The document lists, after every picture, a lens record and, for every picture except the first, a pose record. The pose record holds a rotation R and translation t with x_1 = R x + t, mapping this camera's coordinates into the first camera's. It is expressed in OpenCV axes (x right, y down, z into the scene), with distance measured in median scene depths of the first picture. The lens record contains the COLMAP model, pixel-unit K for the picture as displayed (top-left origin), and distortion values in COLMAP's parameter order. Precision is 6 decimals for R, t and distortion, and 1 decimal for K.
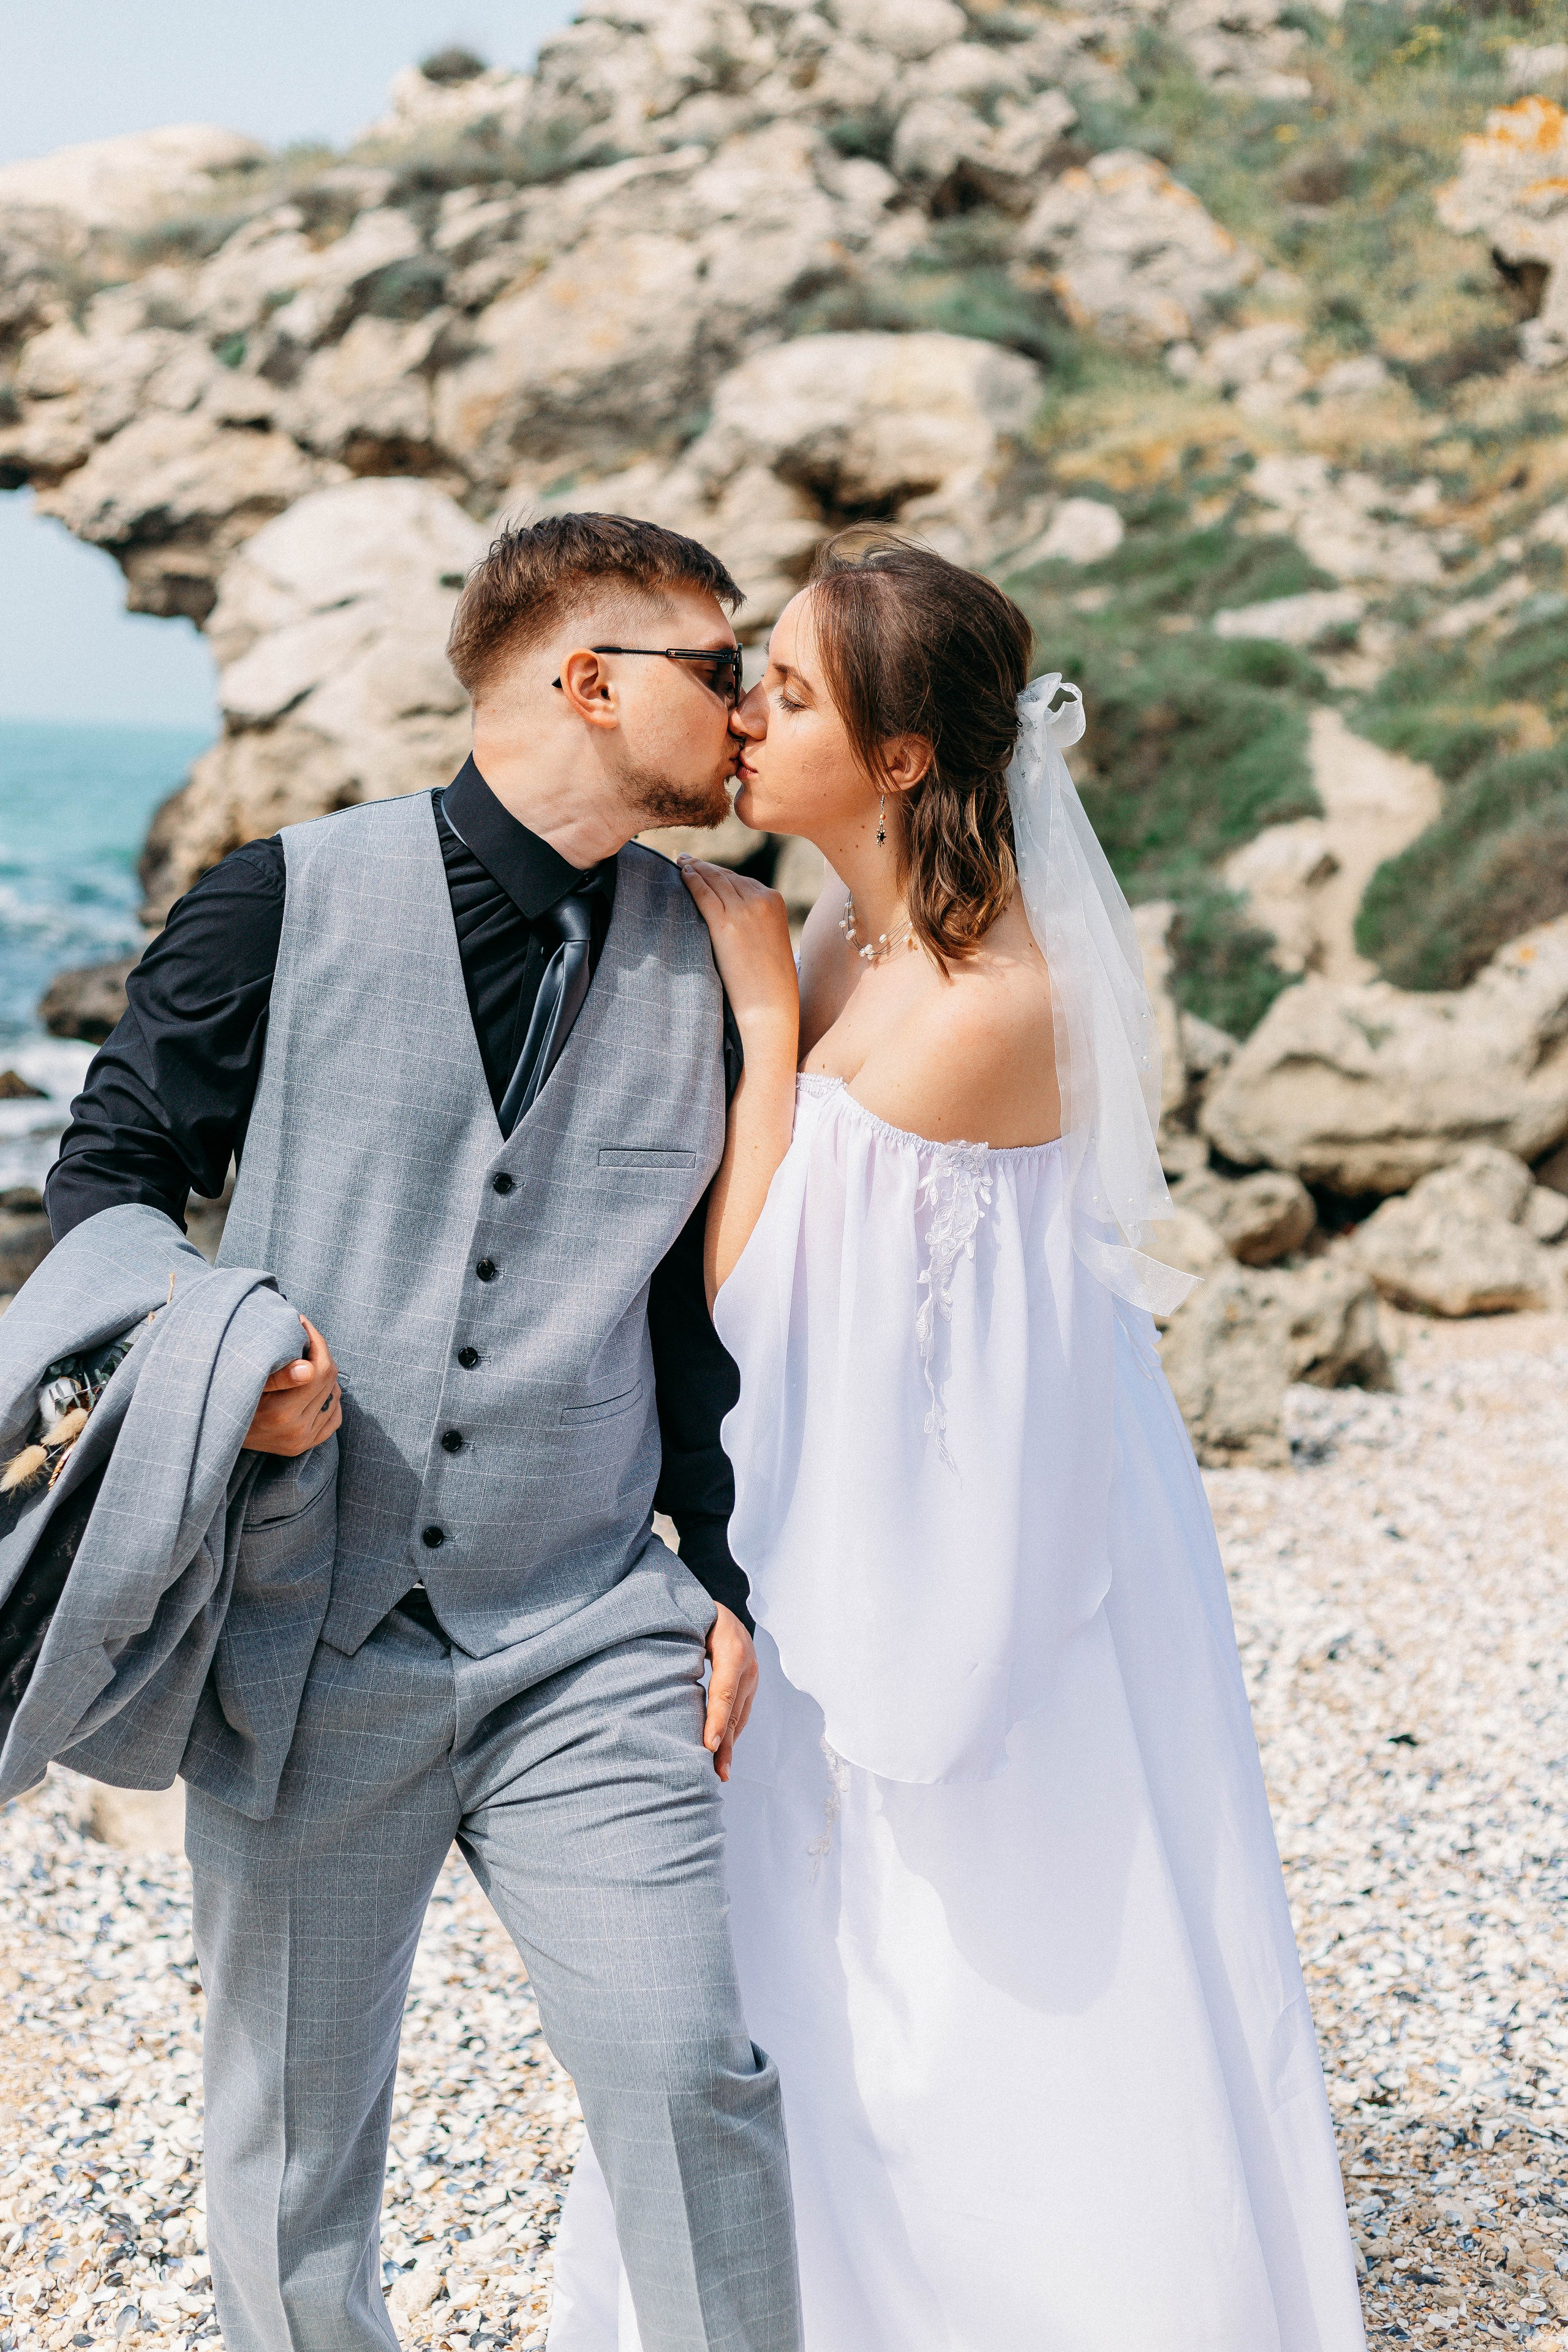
lens RADIAL K [[3425.5, 0, 790.0], [0, 3425.5, 1173.5], [0, 0, 1]] dist [0.022896, 0.002573]
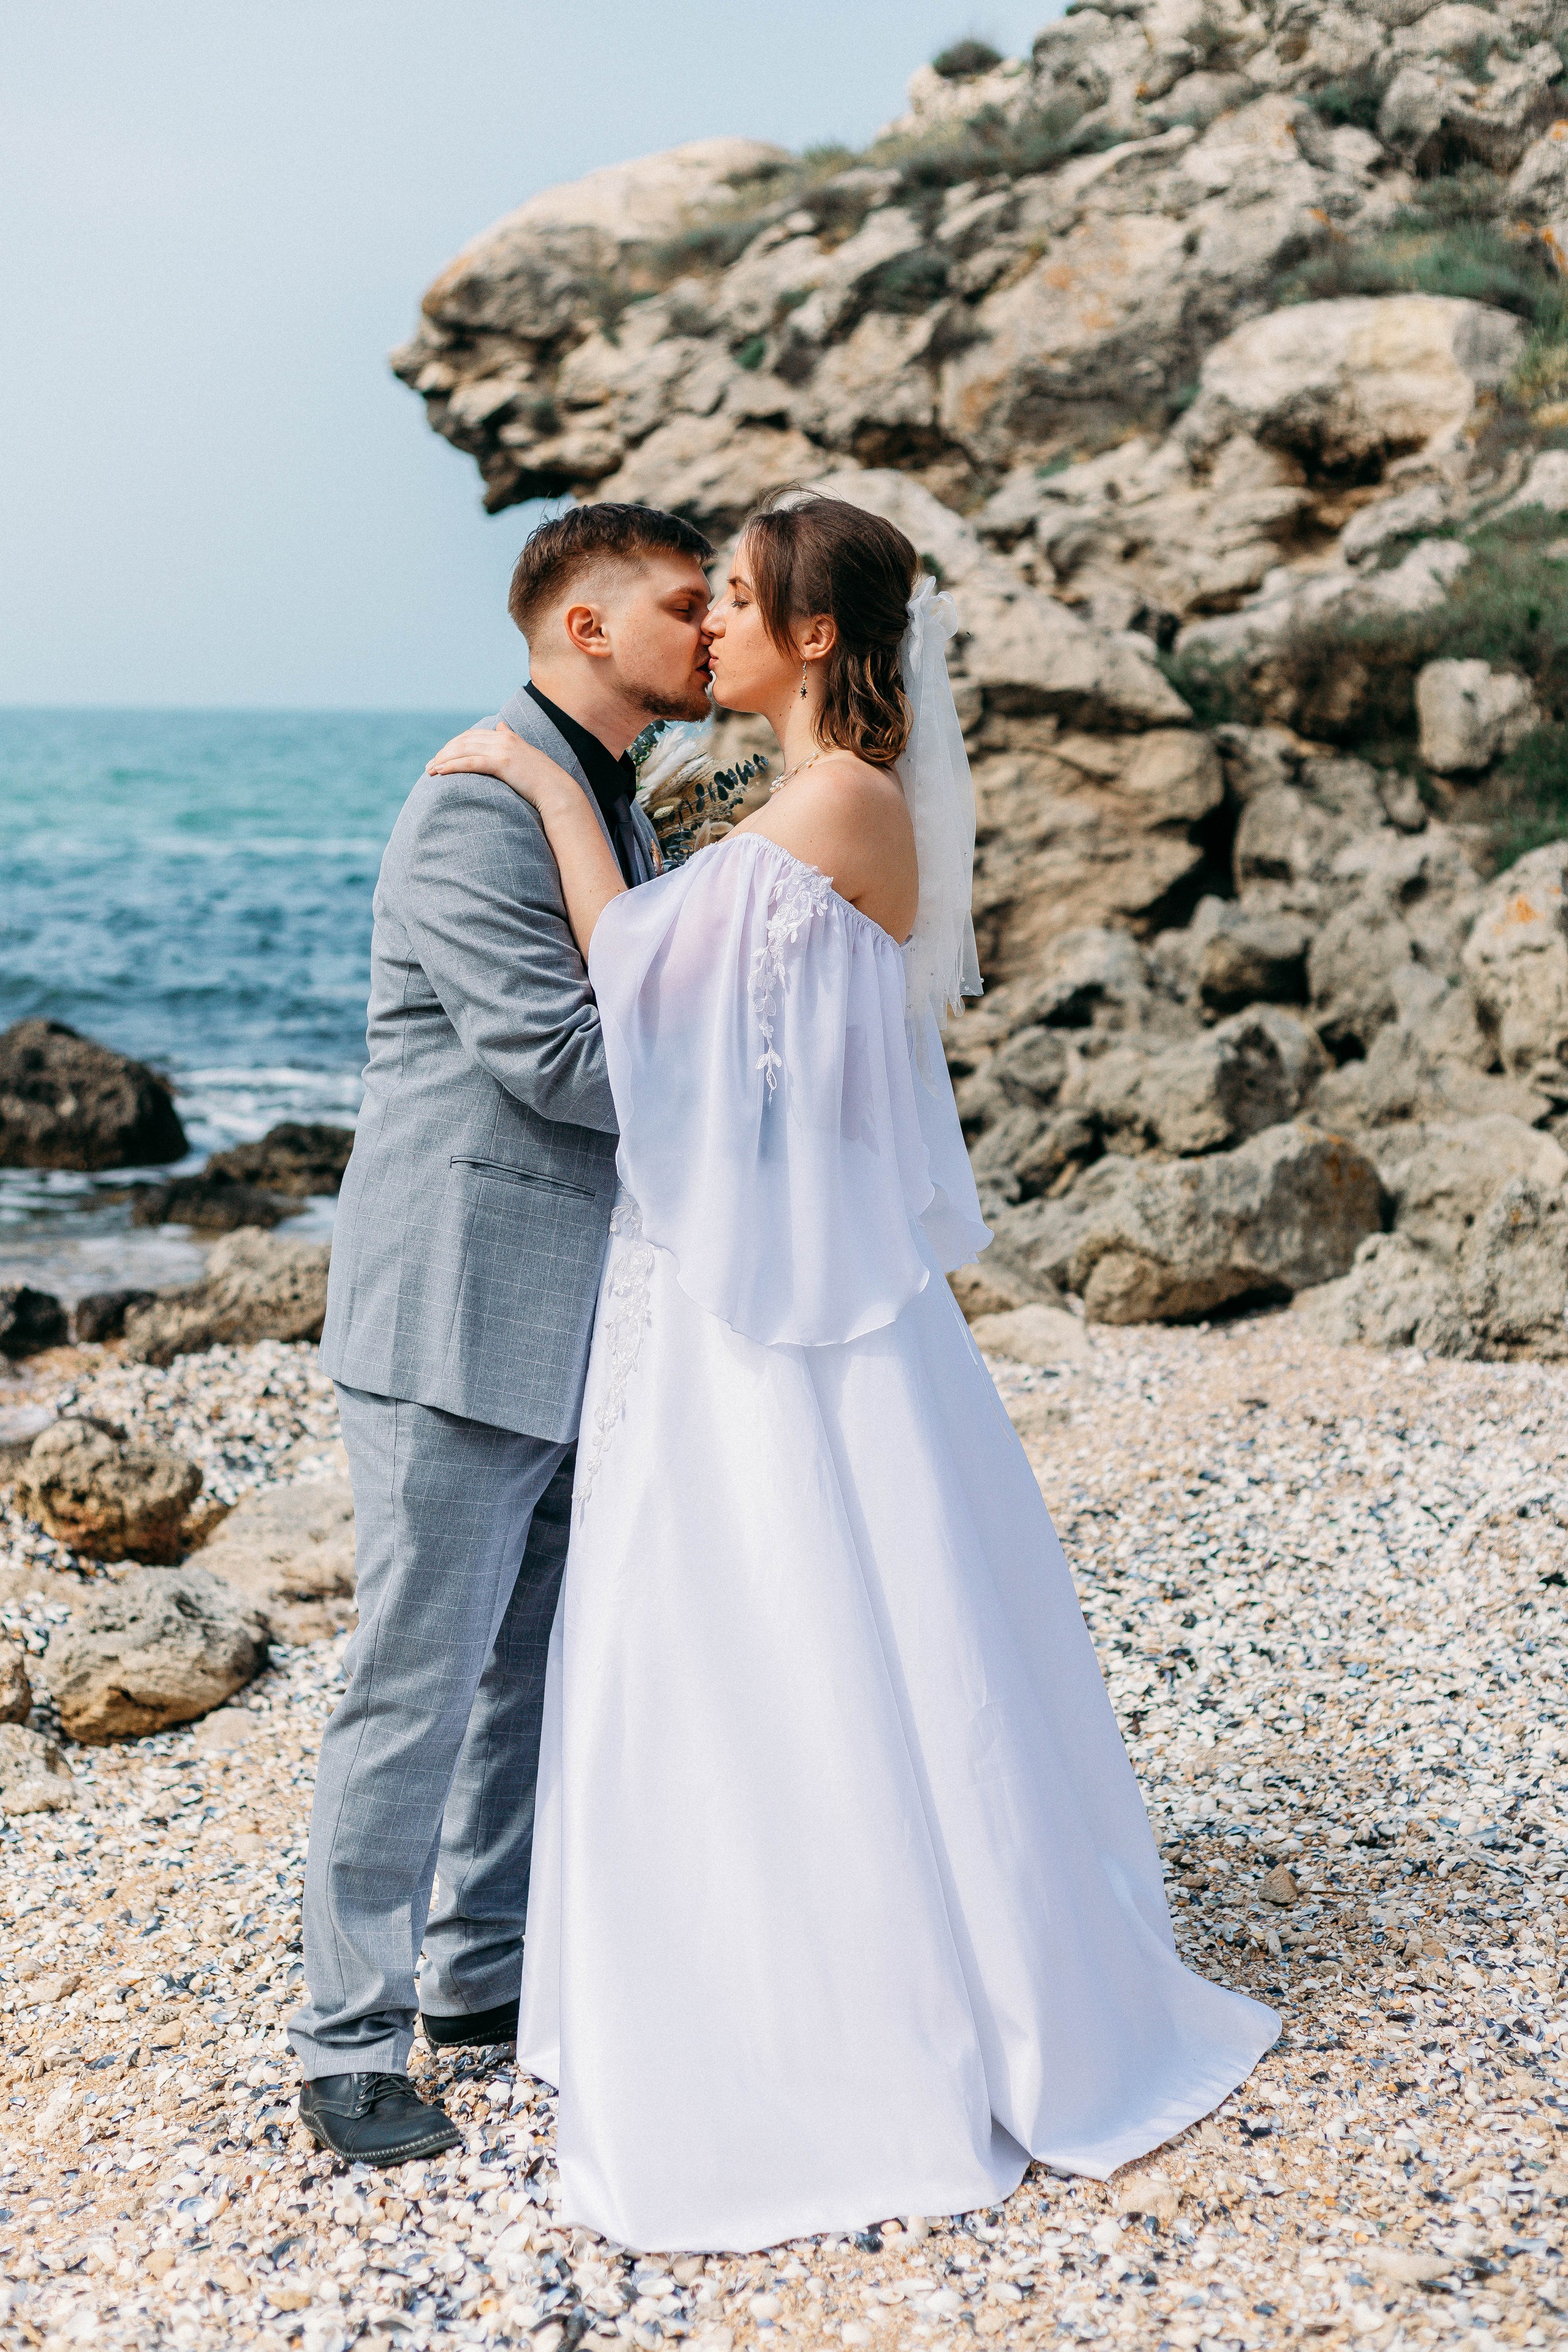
lens RADIAL K [[3412.6, 0, 790.8], [0, 3412.6, 1178.0], [0, 0, 1]] dist [0.022377, -0.026977]
pose [[0.984044, -0.019926, -0.176808, 0.033218], [0.021612, 0.999737, 0.007611, 0.005404], [0.176610, -0.011311, 0.984216, -0.031437]]
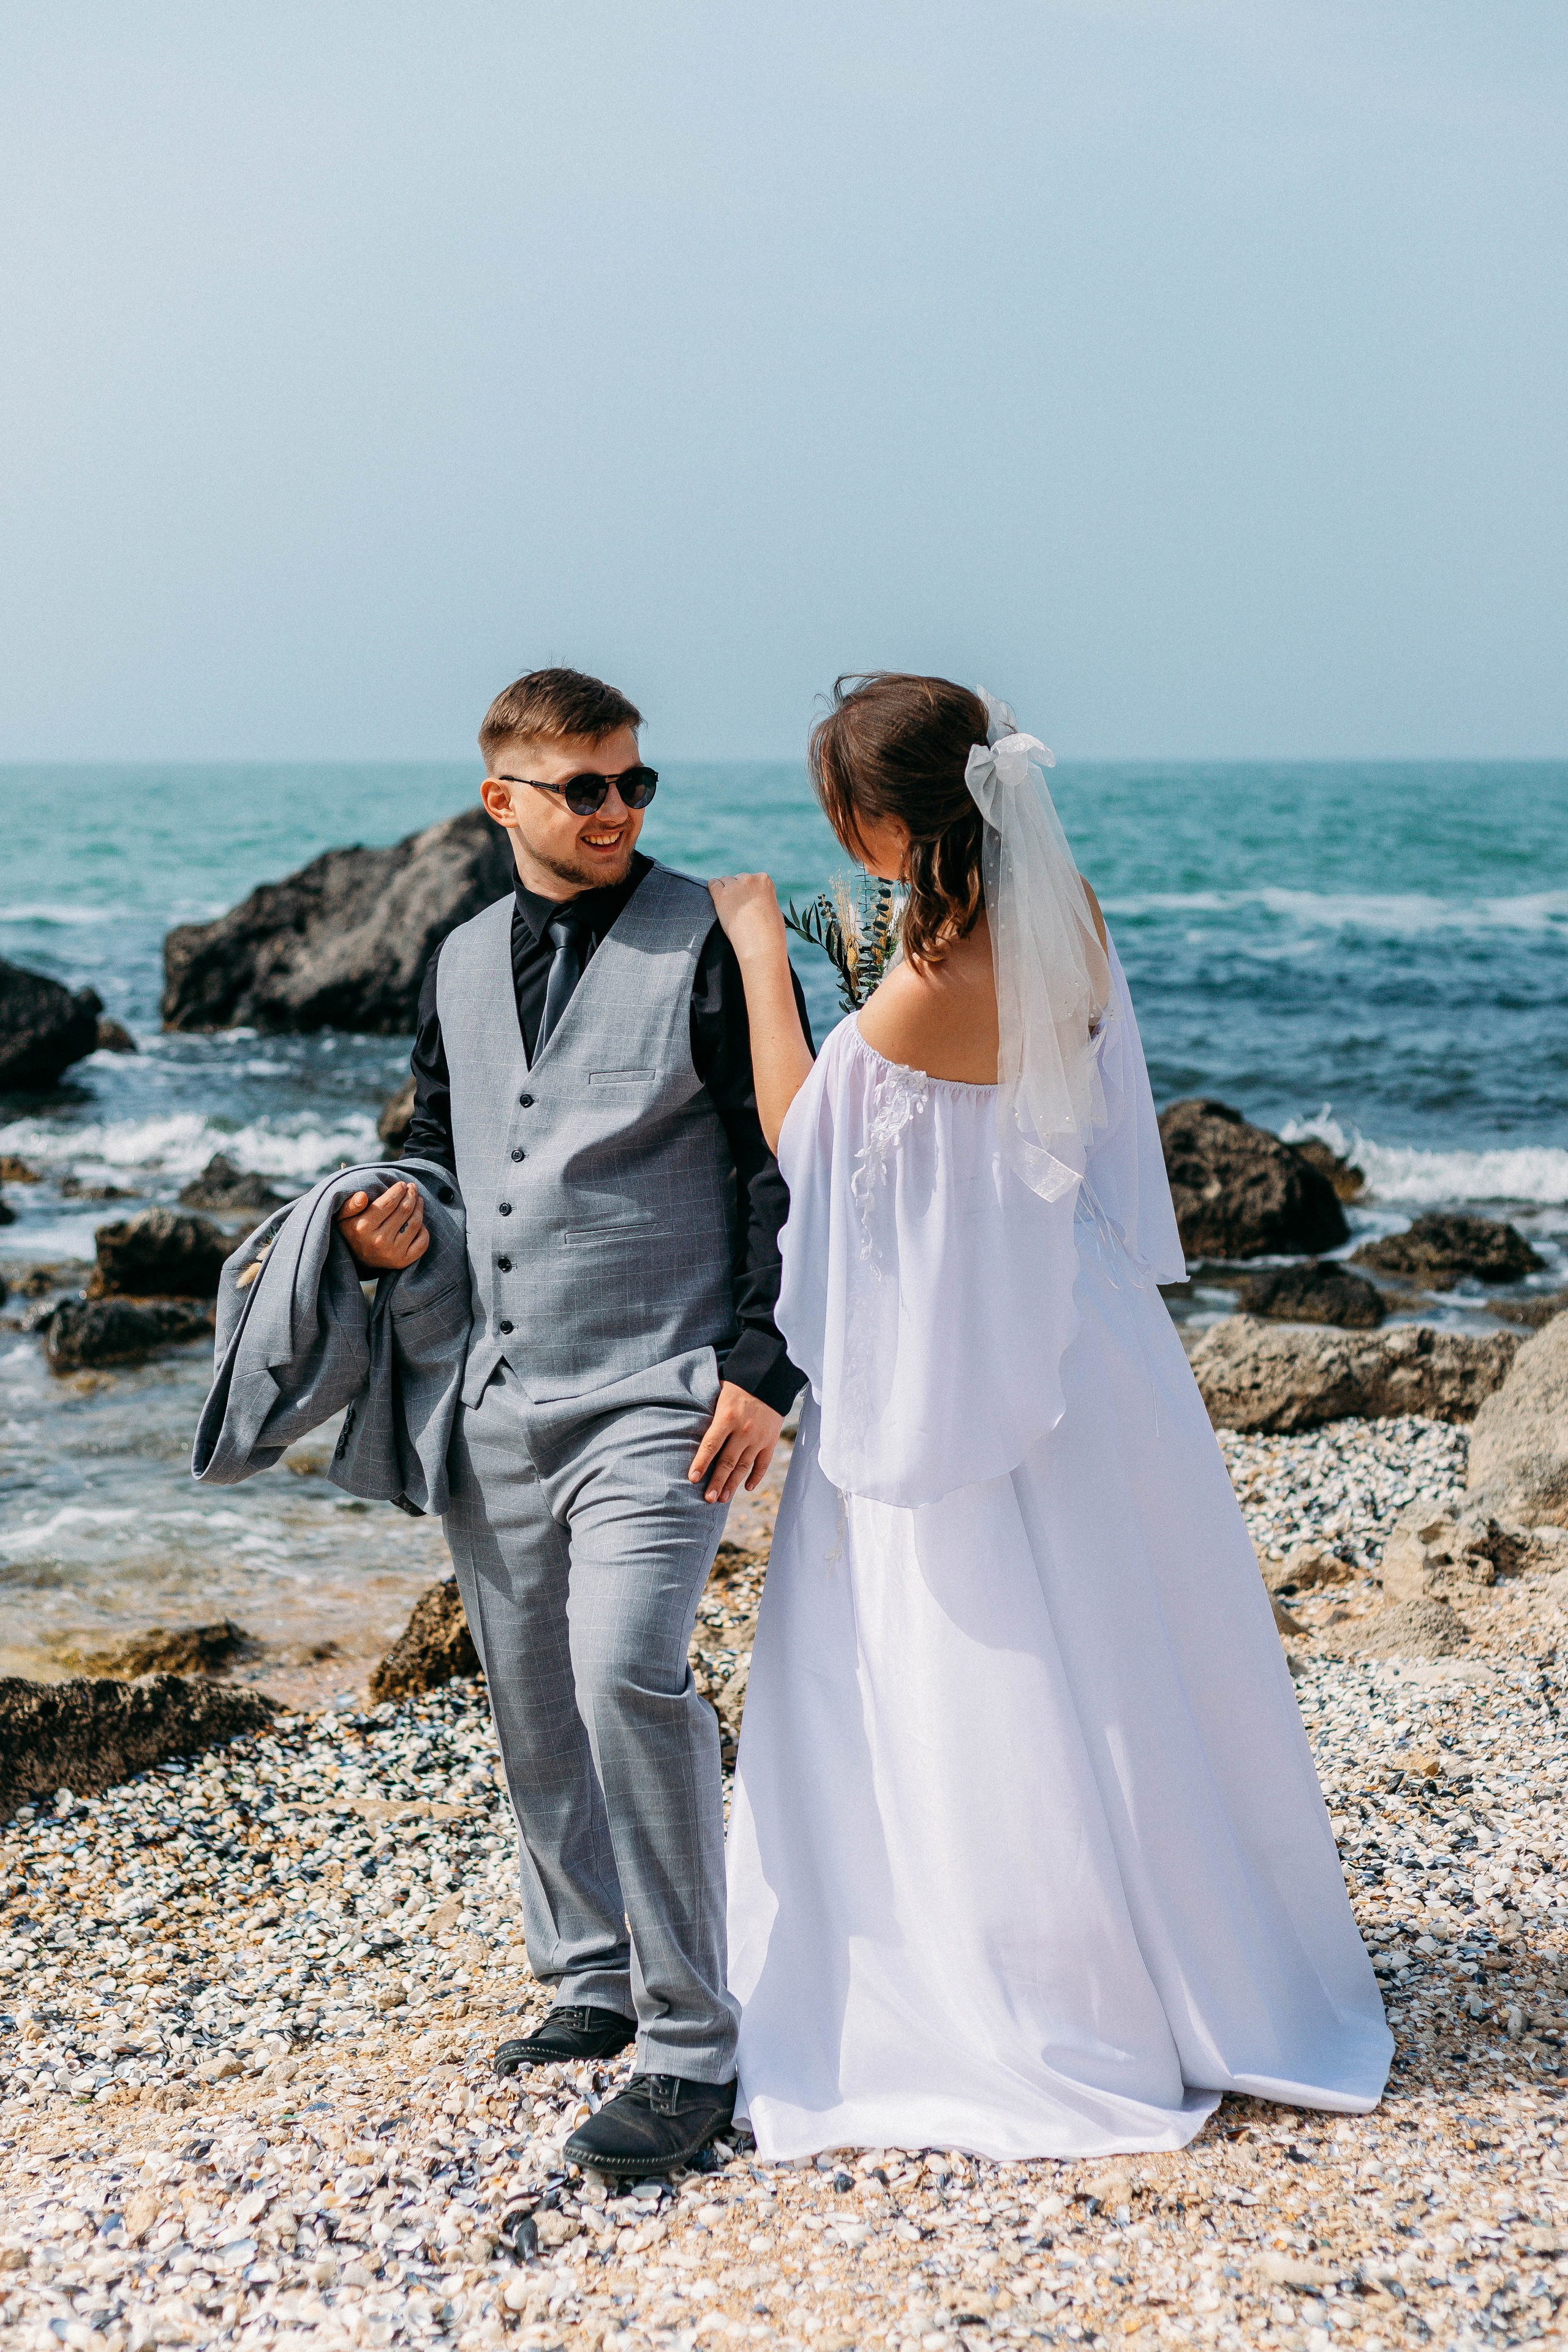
lens RADIAL K [[3833.4, 0, 789.7], [0, 3833.4, 1296.6], [0, 0, 1]] dist [0.032101, -0.092067]
pose [[0.831263, 0.021009, -0.555482, 0.107627], [-0.019085, 0.999775, 0.009252, 0.008087], [0.555551, 0.002911, 0.831477, -0.041141]]
